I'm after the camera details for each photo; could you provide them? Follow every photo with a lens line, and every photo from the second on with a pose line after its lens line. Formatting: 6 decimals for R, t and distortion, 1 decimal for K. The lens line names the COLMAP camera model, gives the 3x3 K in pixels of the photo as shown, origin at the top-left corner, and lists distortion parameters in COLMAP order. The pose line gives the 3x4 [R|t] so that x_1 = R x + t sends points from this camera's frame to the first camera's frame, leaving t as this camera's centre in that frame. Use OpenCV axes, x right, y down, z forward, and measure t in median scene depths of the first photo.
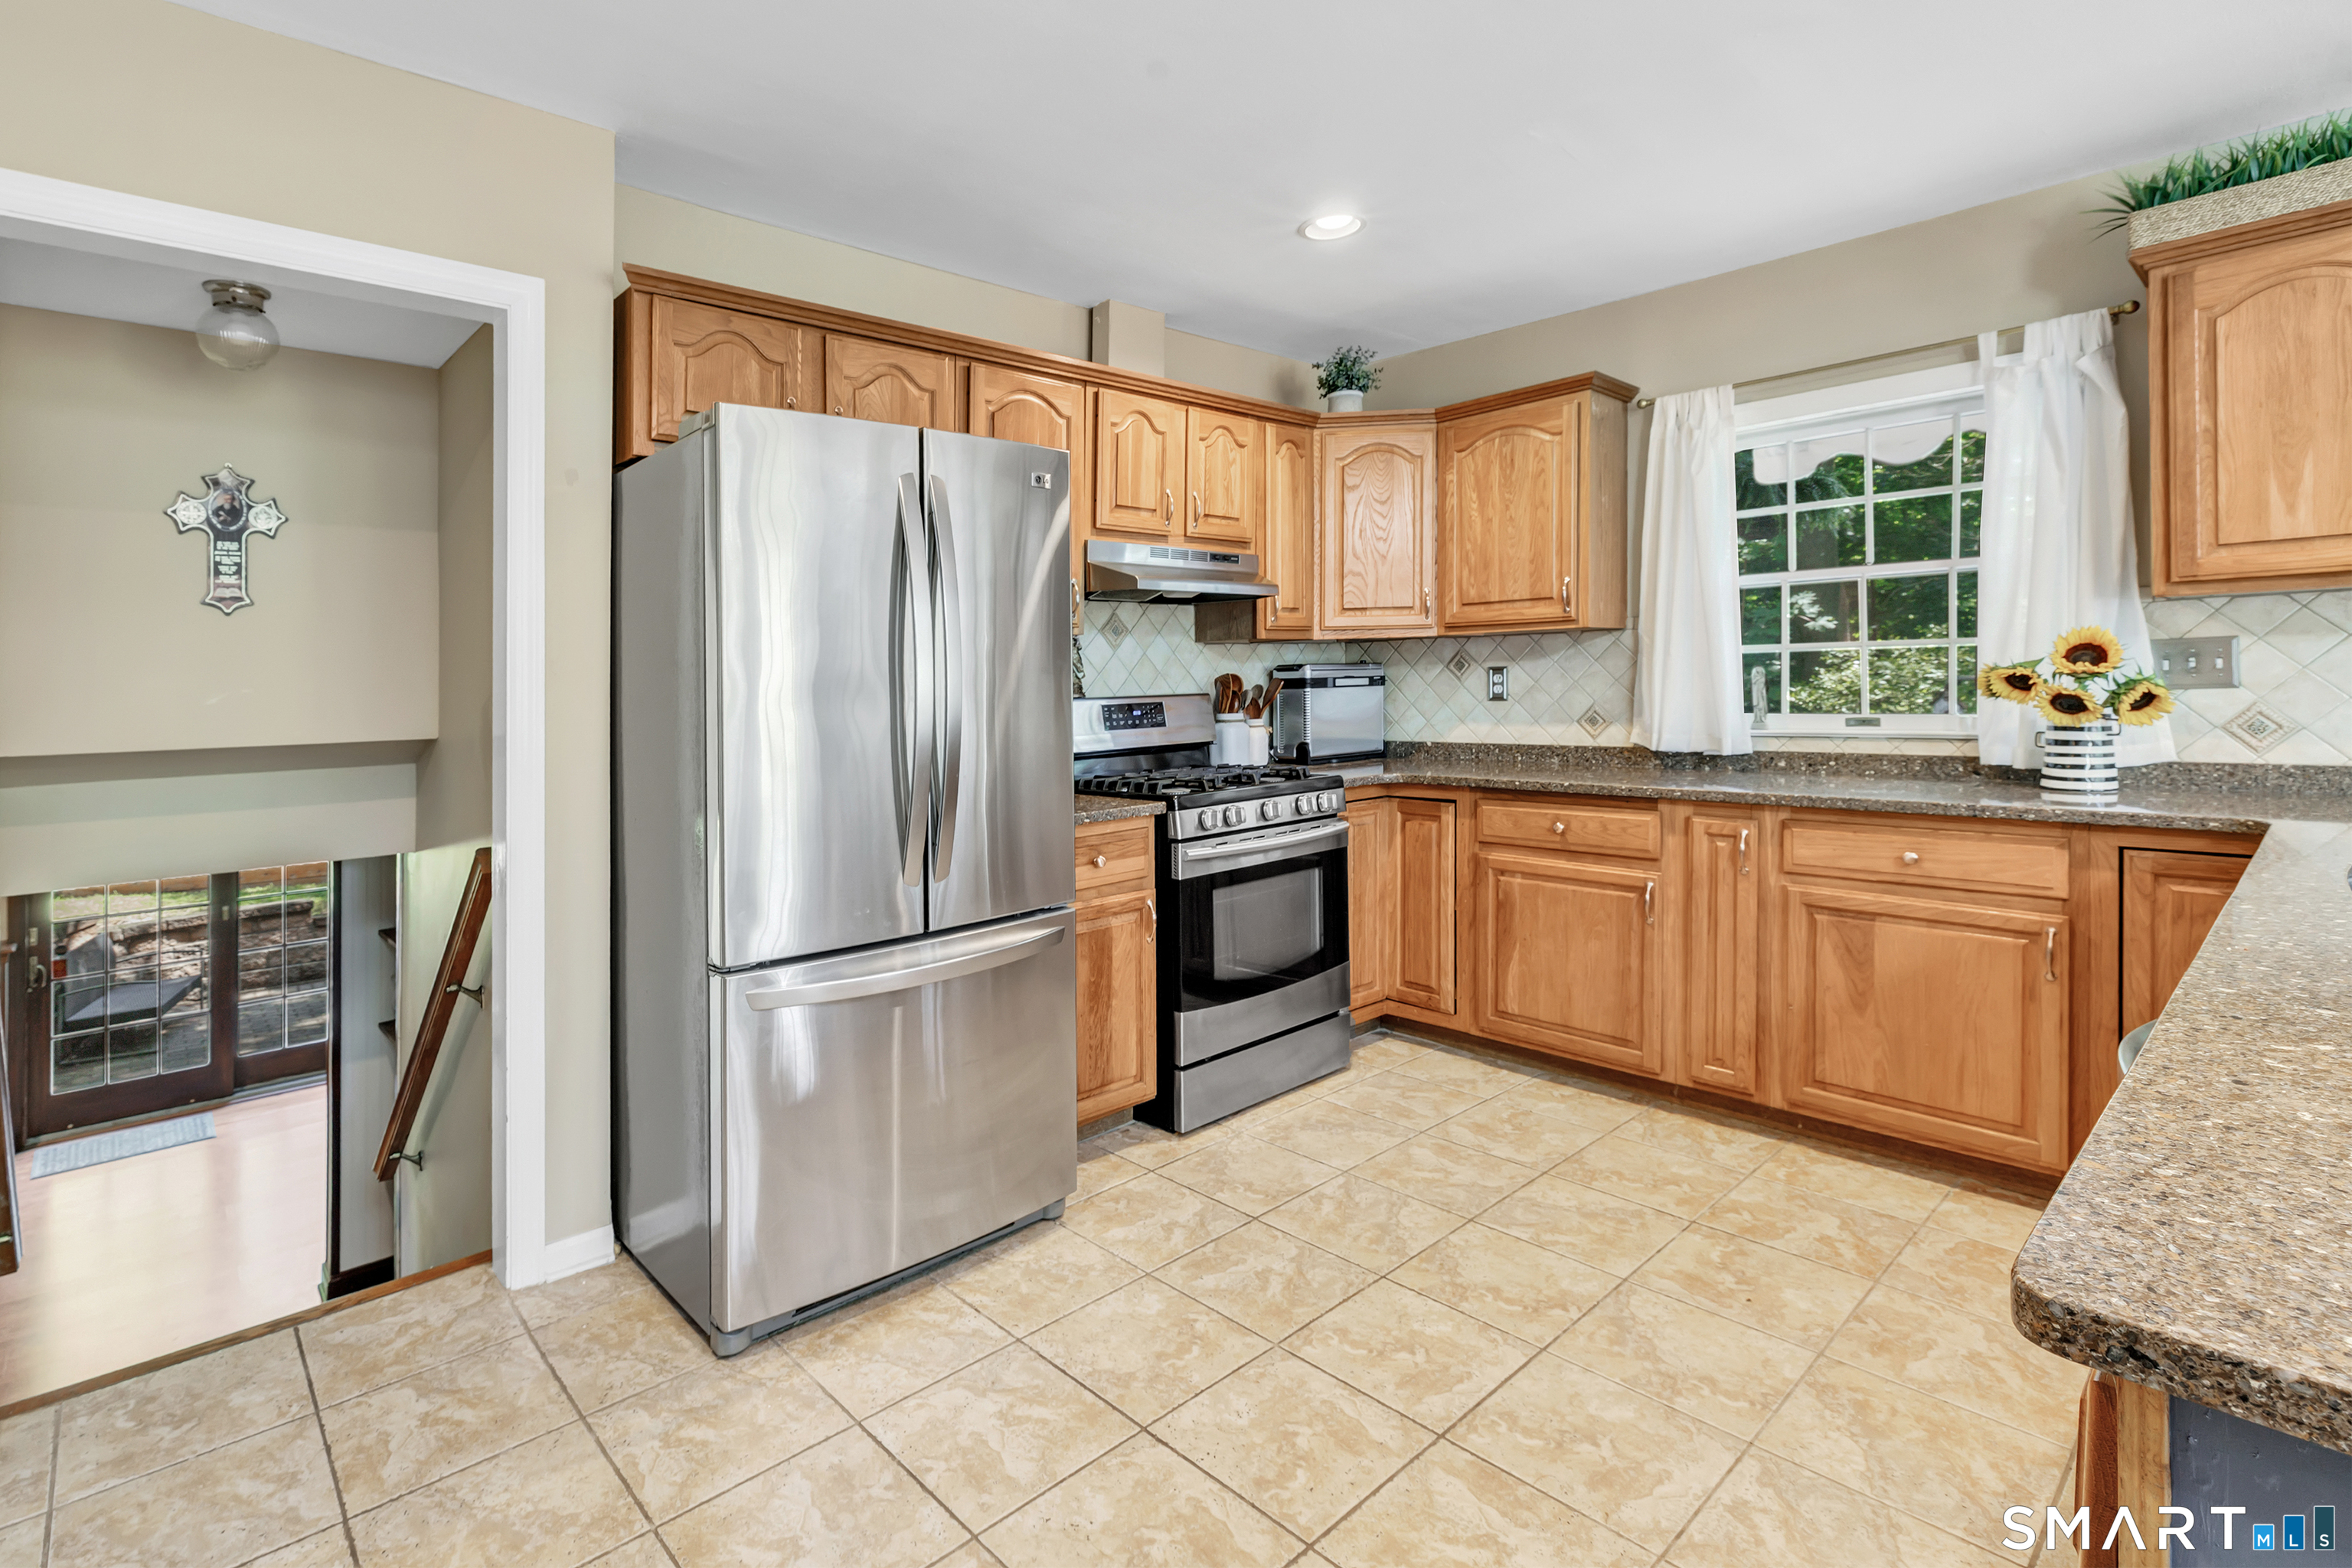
lens RADIAL K [[1120.9, 0, 1121.7], [0, 1120.9, 678.1], [0, 0, 1]] dist [0.001662, 0.000059]
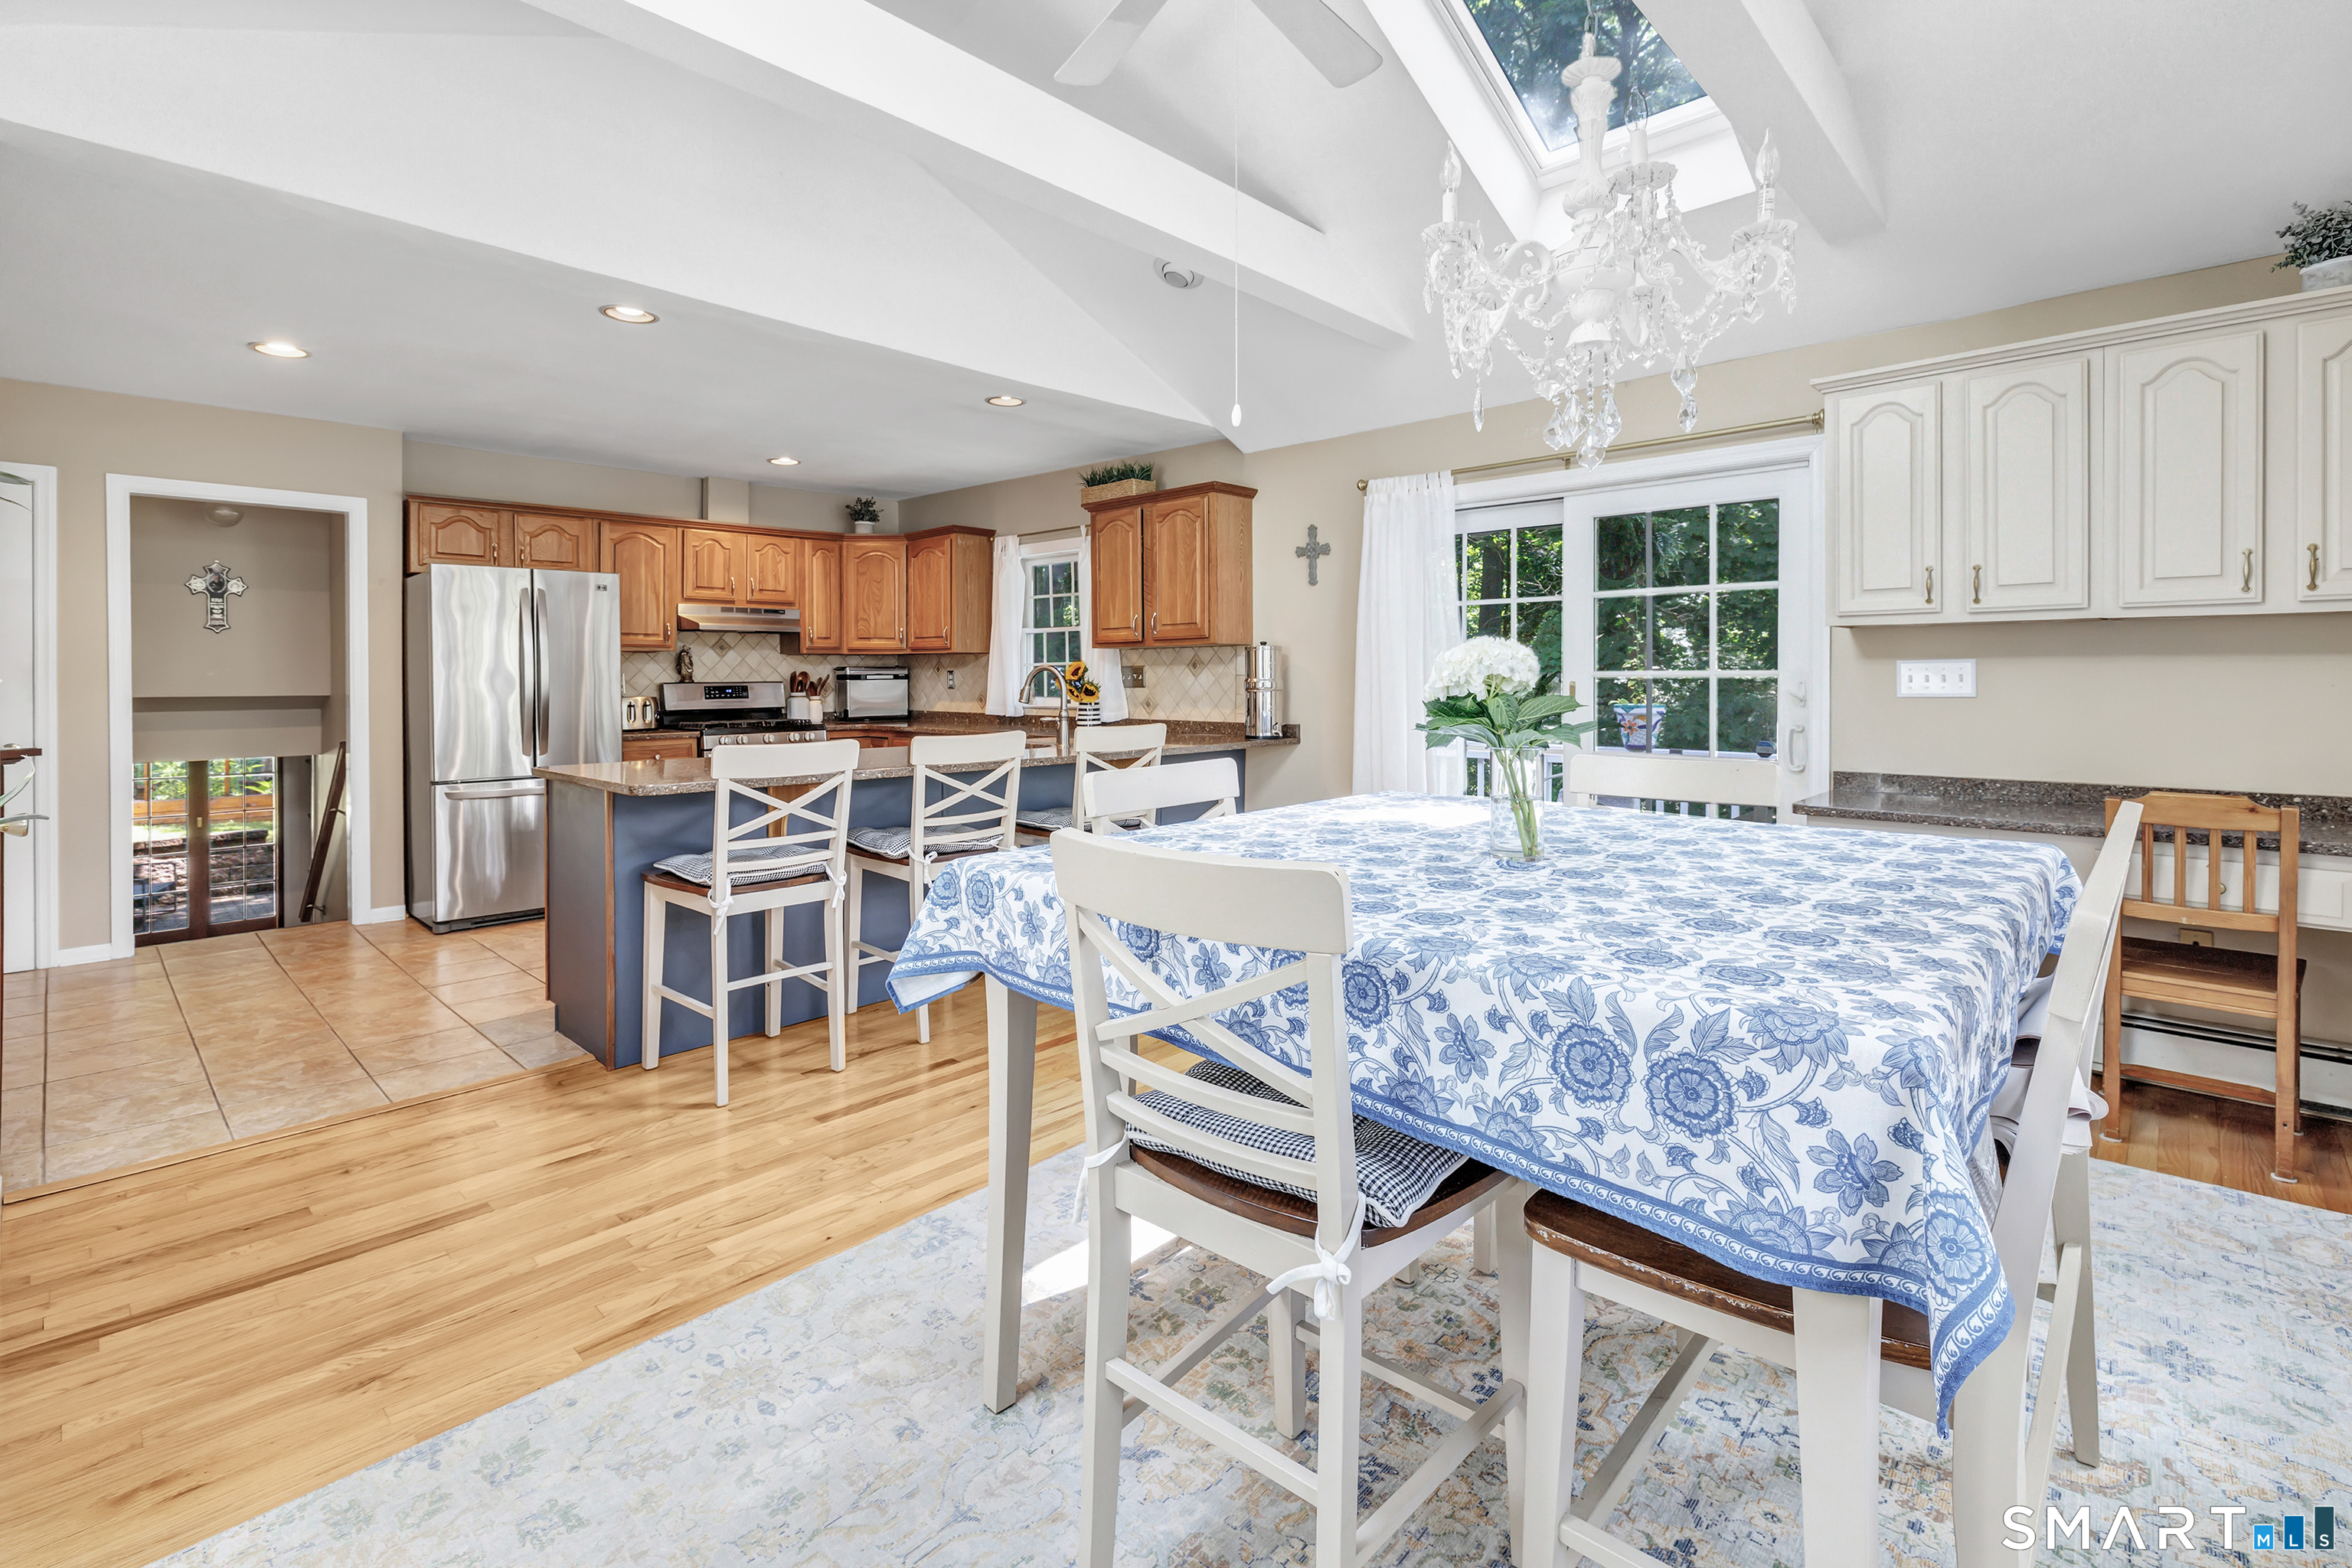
lens RADIAL K [[1051.5, 0, 1209.9], [0, 1051.5, 709.2], [0, 0, 1]] dist [-0.002397, 0.000478]
pose [[0.994390, 0.016876, 0.104423, 0.789661], [-0.020685, 0.999156, 0.035498, -0.023111], [-0.103736, -0.037459, 0.993899, -1.072605]]
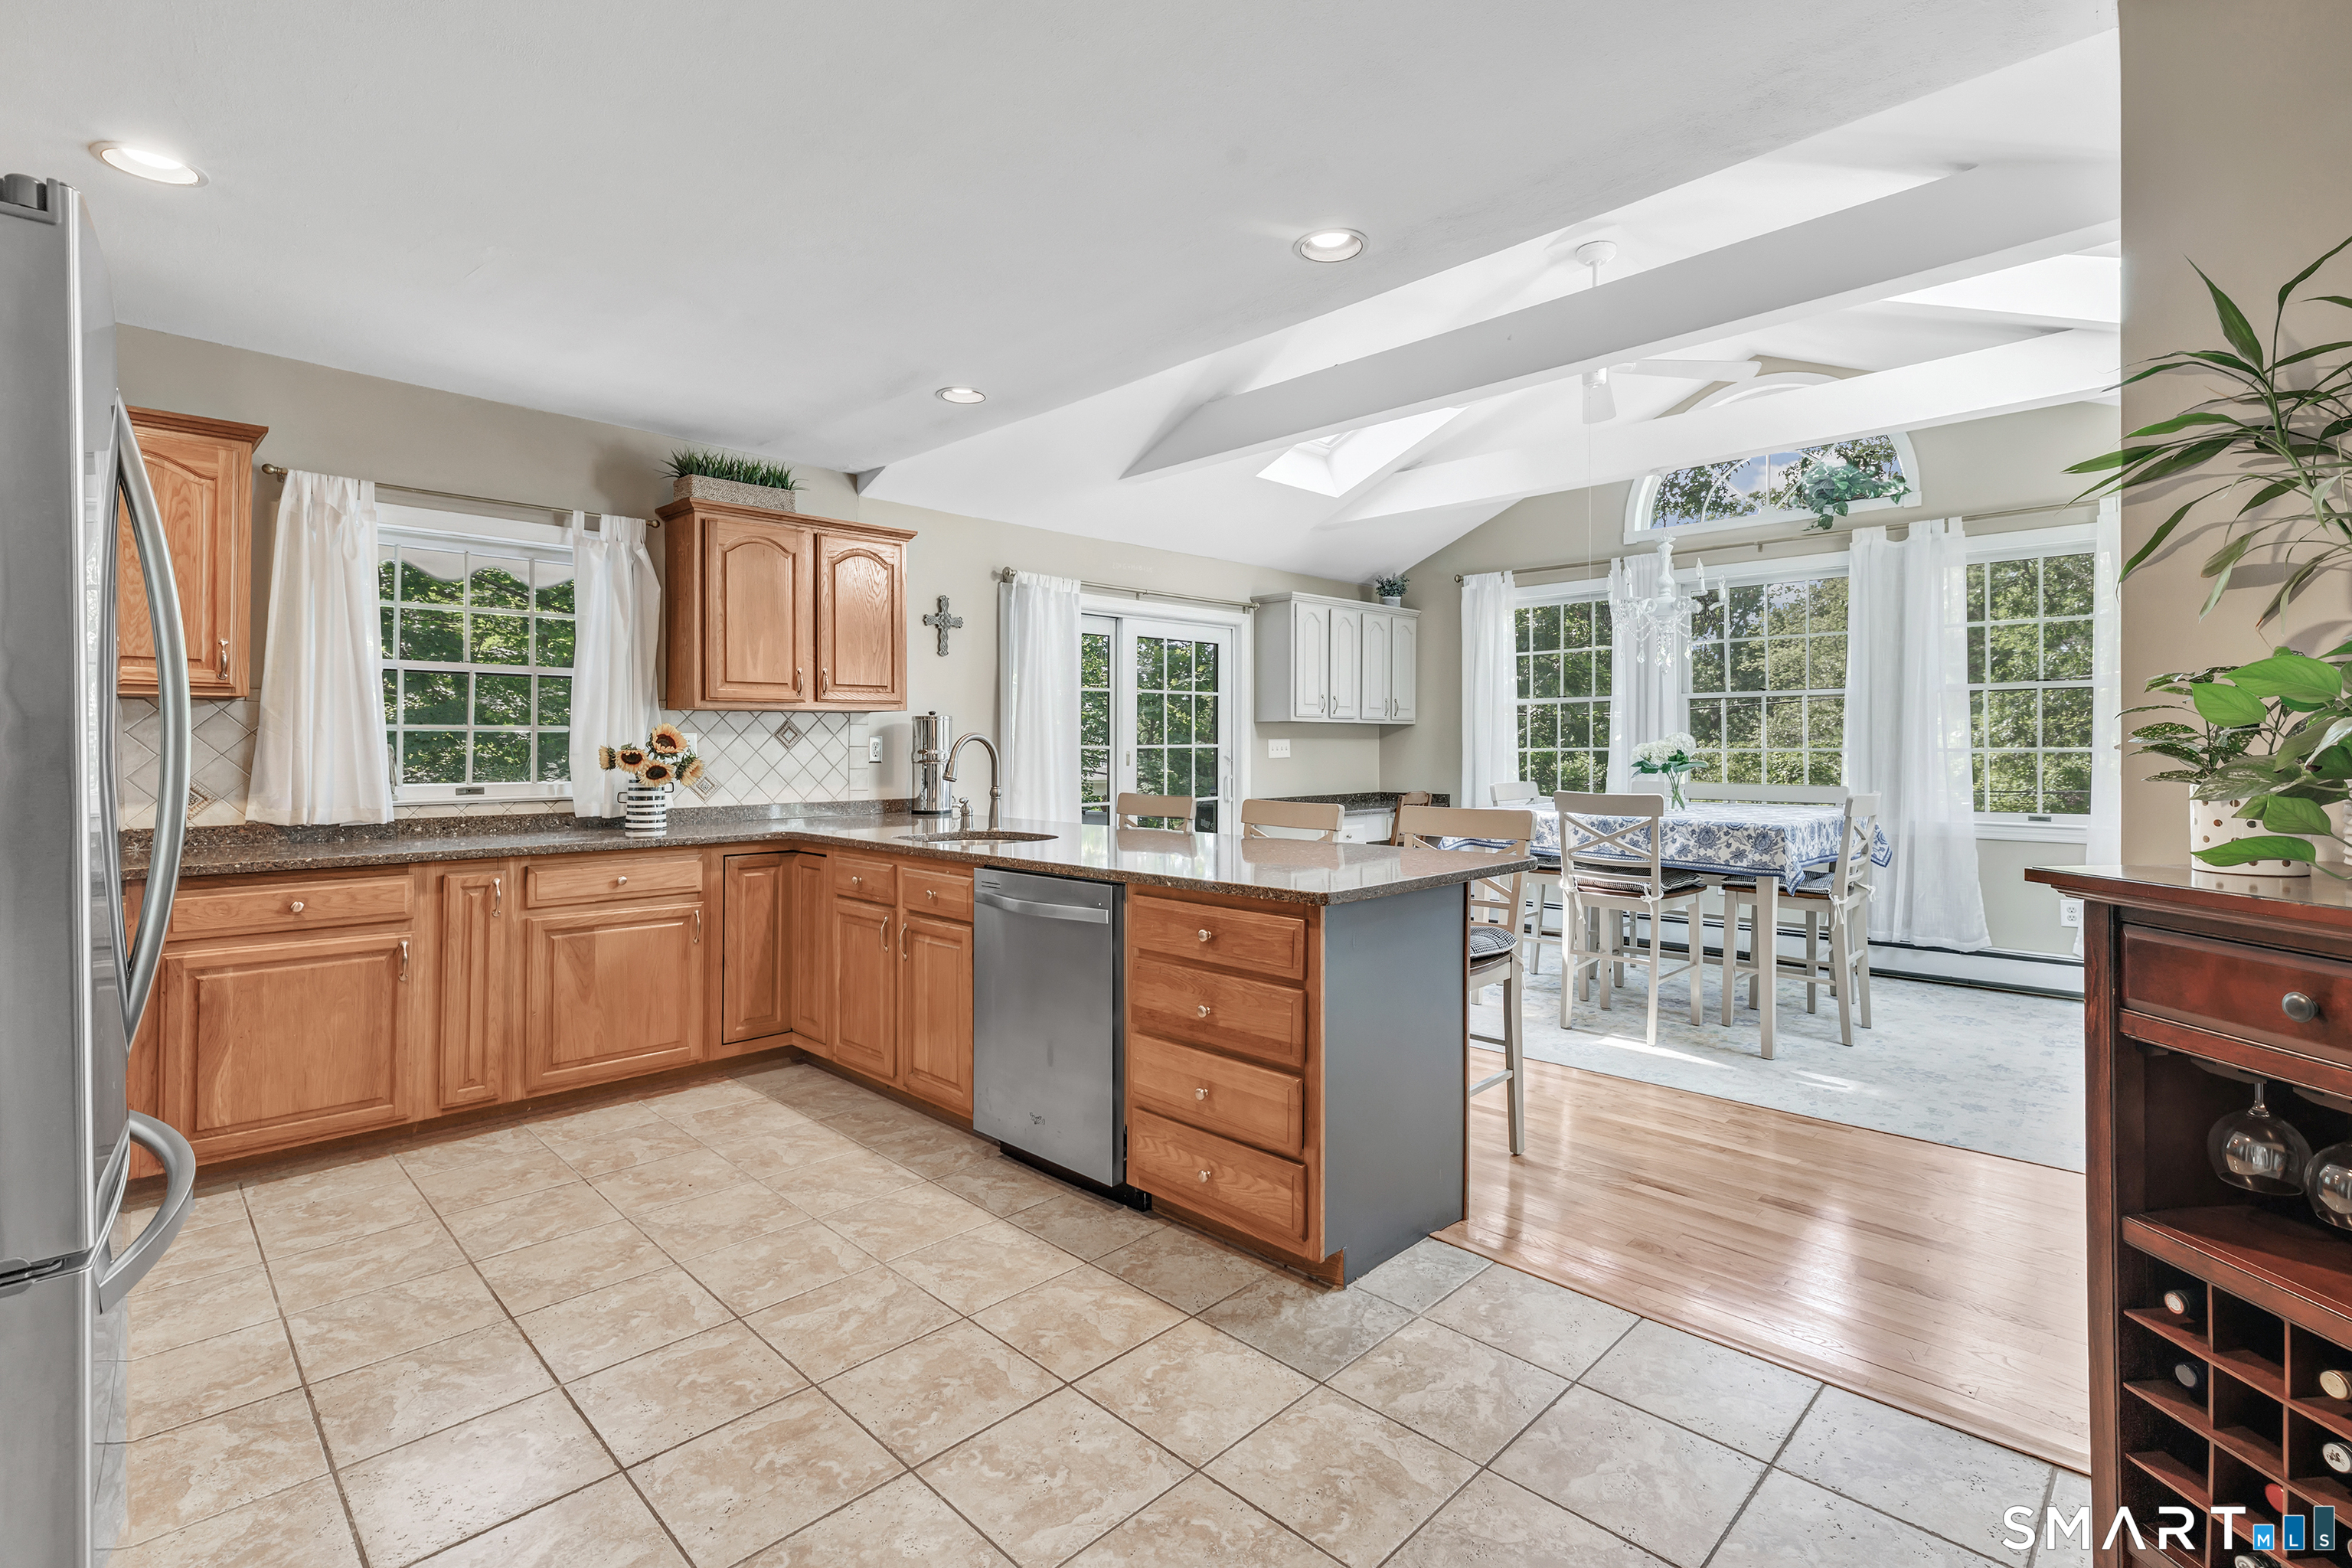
lens RADIAL K [[1088.2, 0, 1134.8], [0, 1088.2, 759.1], [0, 0, 1]] dist [-0.002112, -0.000032]
pose [[-0.039700, 0.010461, 0.999157, -0.607731], [-0.004486, 0.999933, -0.010647, 0.015187], [-0.999202, -0.004905, -0.039651, 0.346951]]
